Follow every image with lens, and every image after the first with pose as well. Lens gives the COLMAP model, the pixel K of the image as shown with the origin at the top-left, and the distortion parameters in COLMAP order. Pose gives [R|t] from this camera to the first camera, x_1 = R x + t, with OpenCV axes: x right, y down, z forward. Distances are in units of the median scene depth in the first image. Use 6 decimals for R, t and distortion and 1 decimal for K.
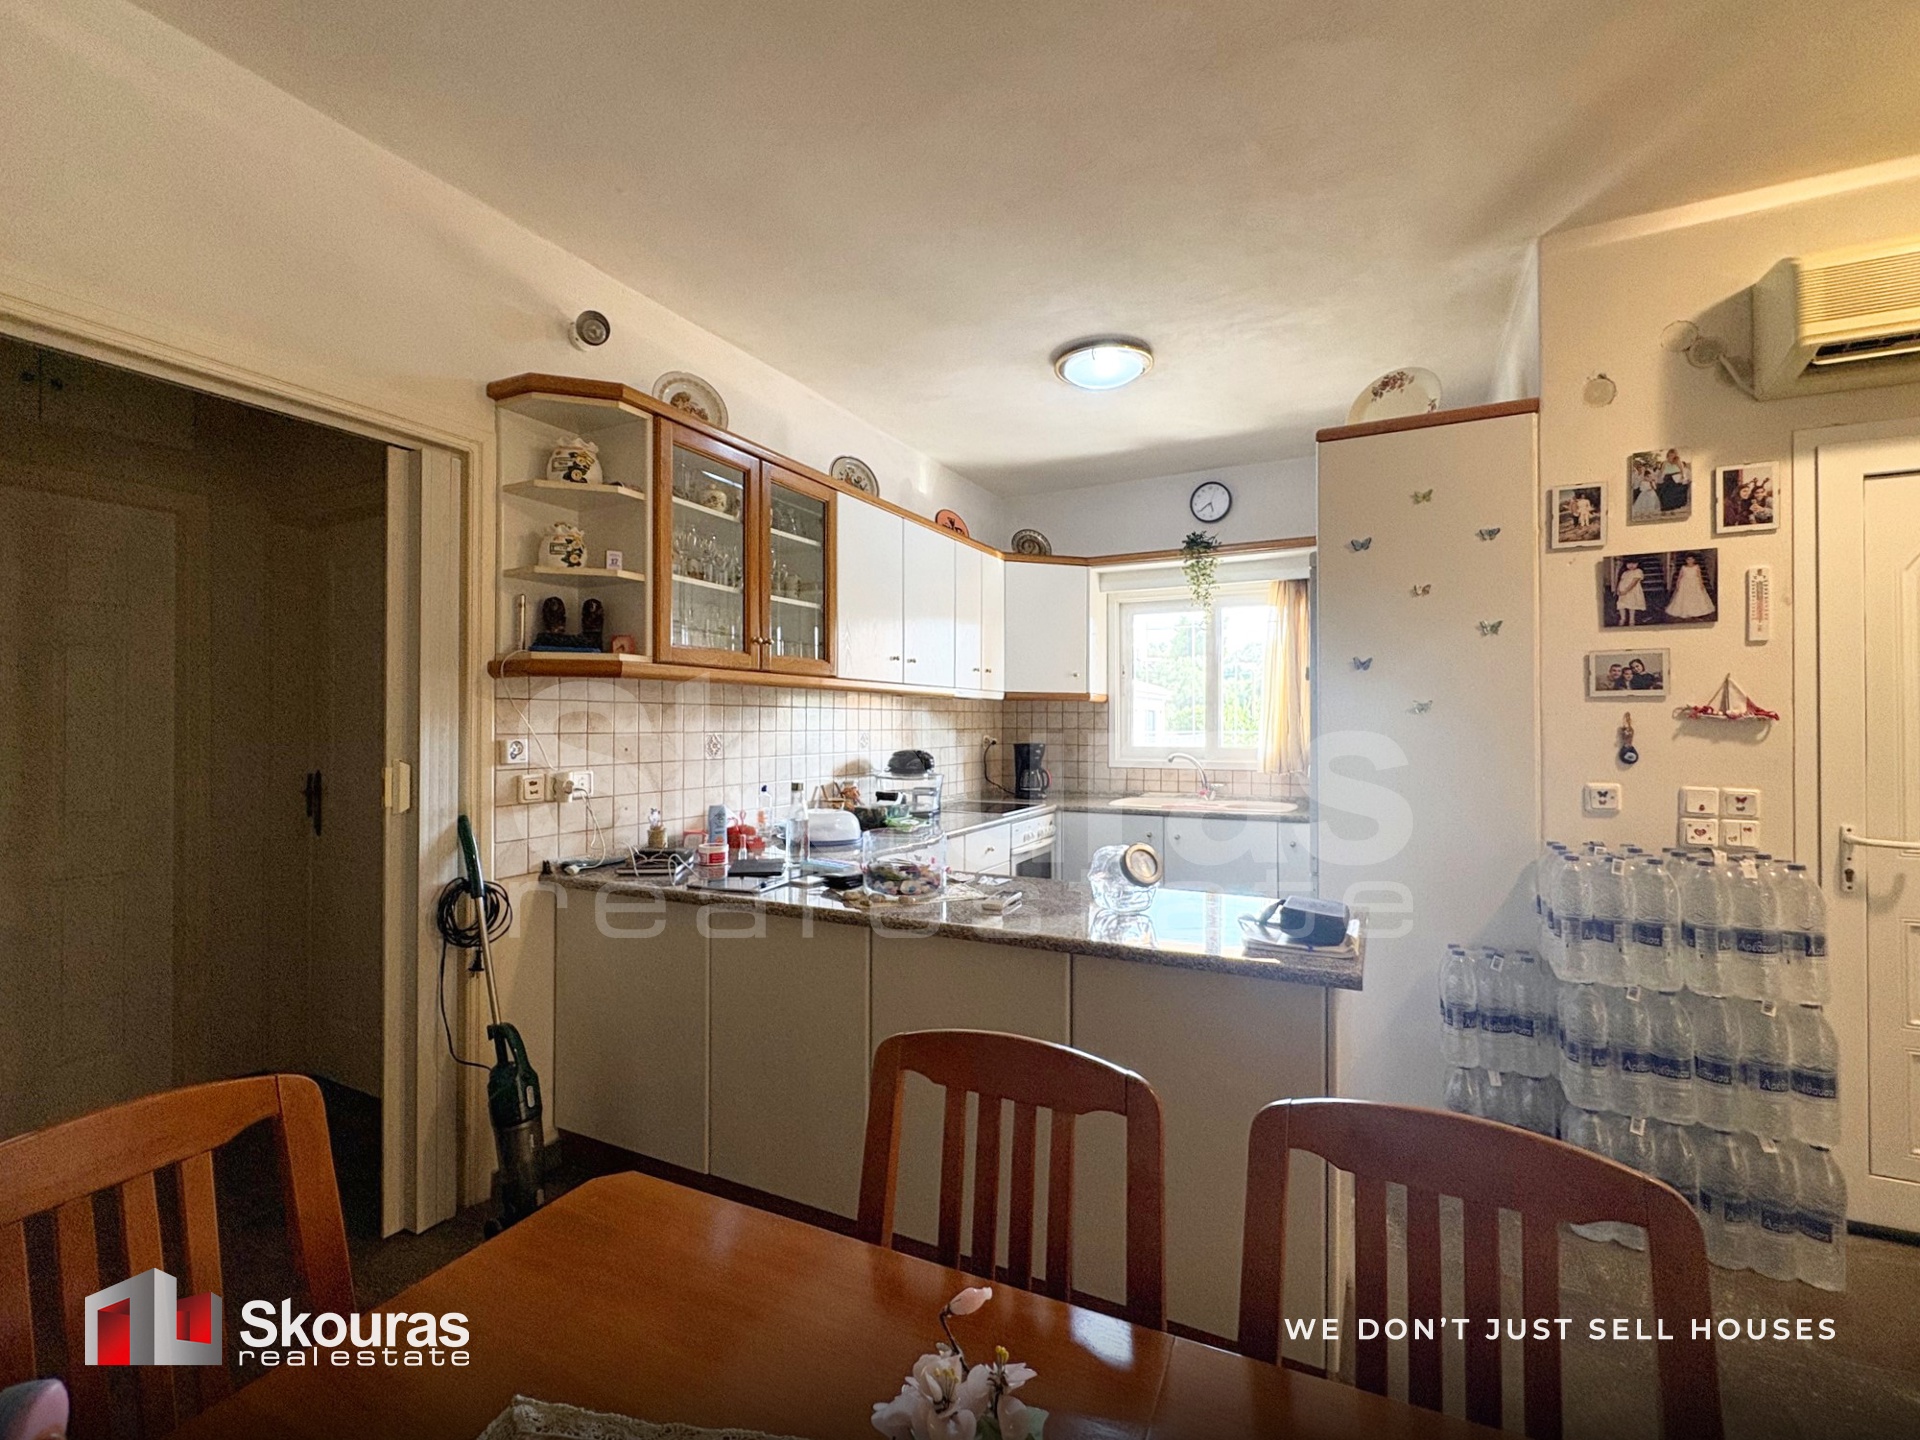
lens RADIAL K [[842.7, 0, 956.5], [0, 842.7, 726.4], [0, 0, 1]] dist [0.000861, 0.000011]
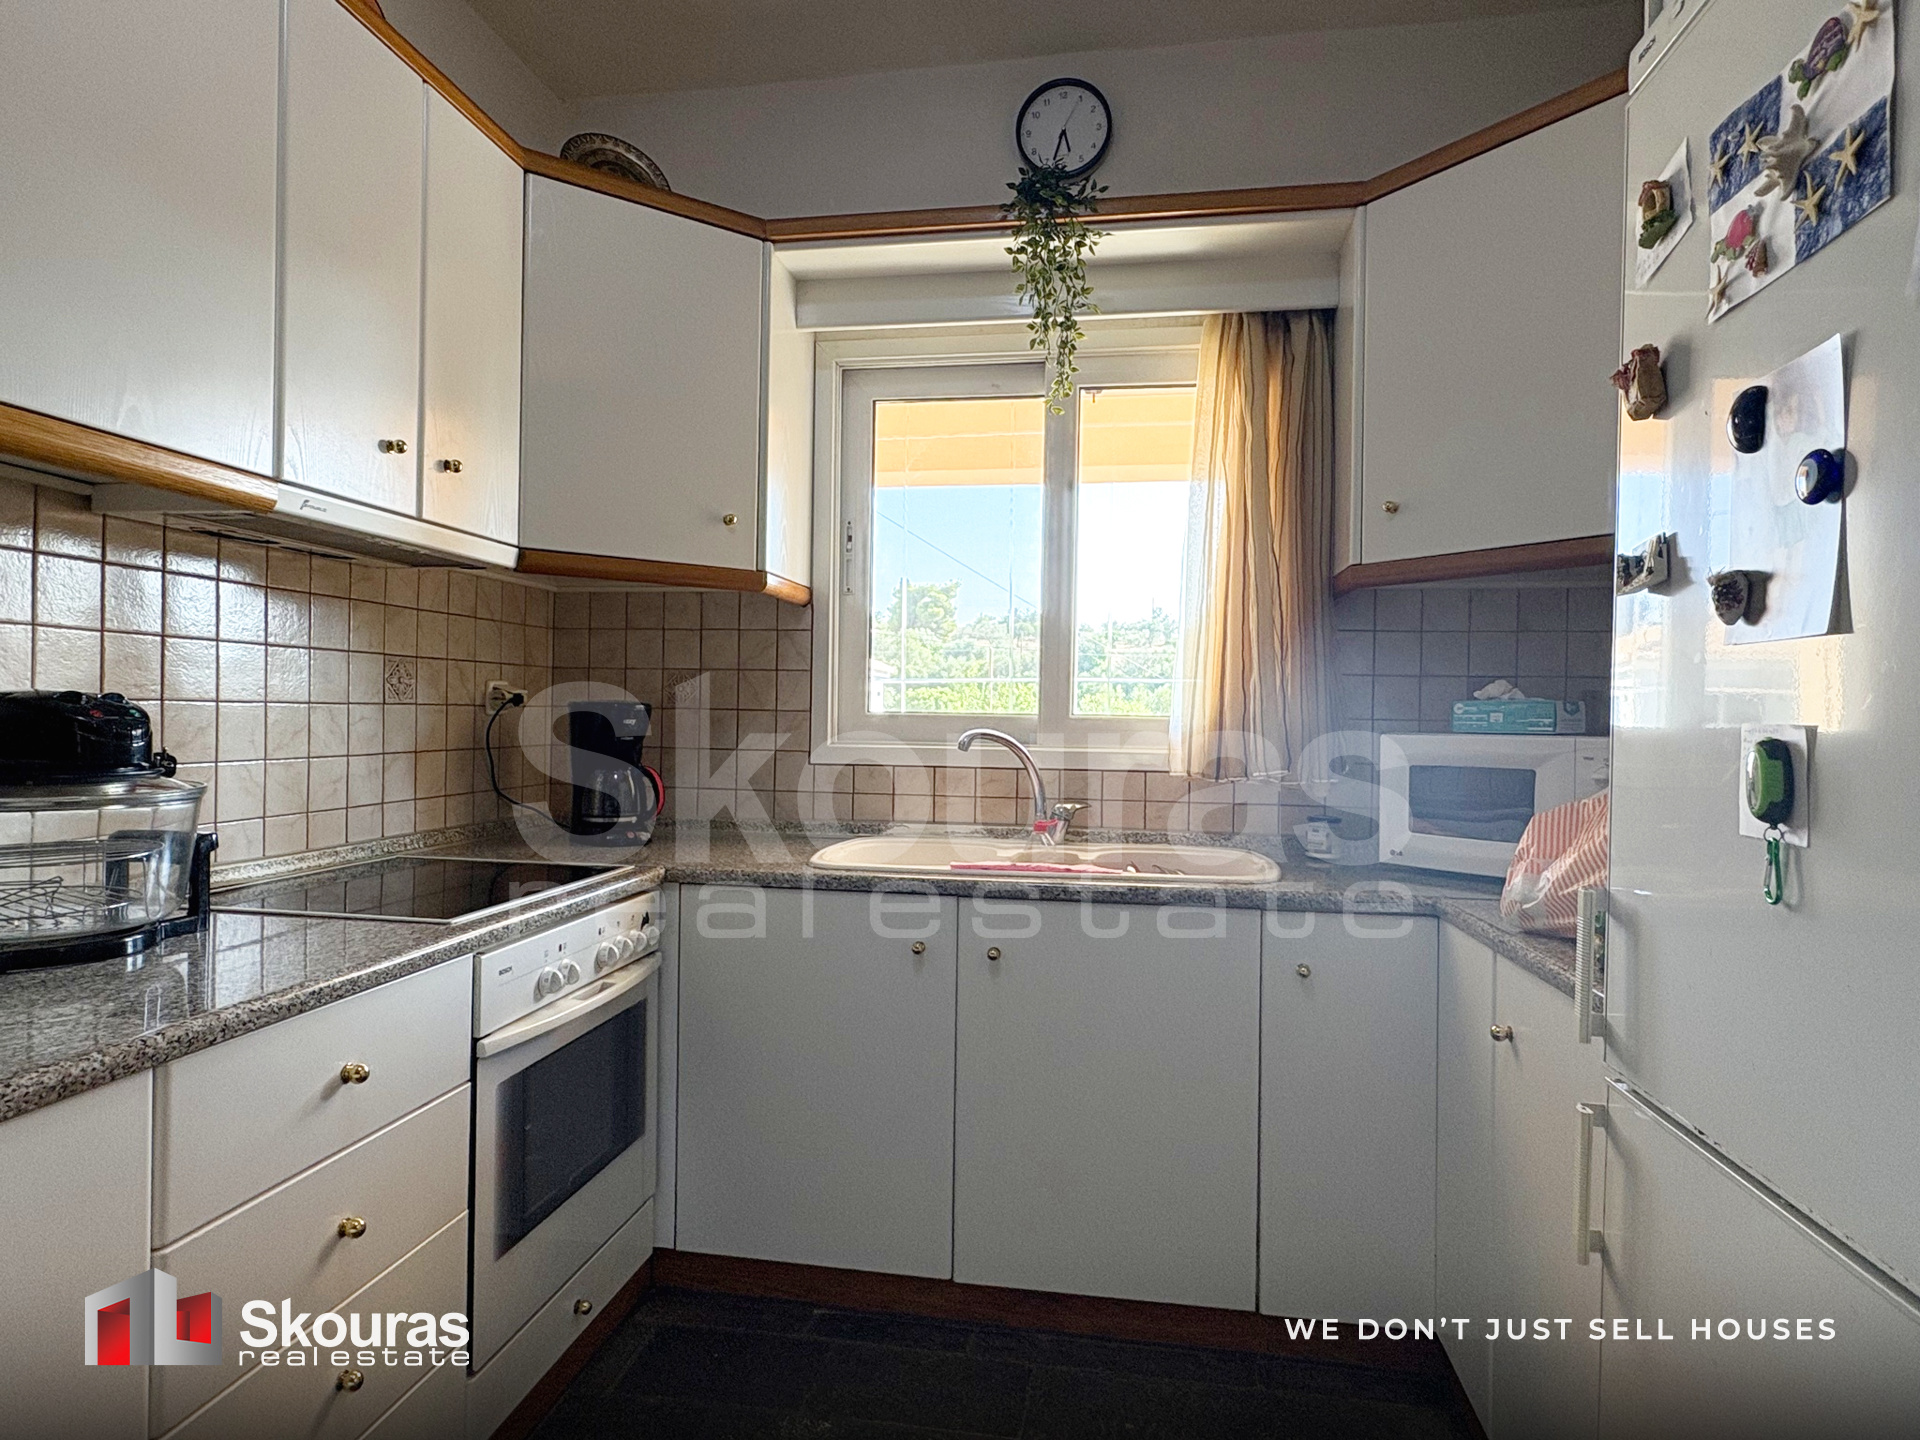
lens RADIAL K [[1067.7, 0, 954.1], [0, 1067.7, 722.2], [0, 0, 1]] dist [0.000971, 0.000094]
pose [[0.952085, 0.015588, 0.305436, 0.091699], [-0.018066, 0.999823, 0.005287, 0.025729], [-0.305300, -0.010552, 0.952198, 0.506325]]
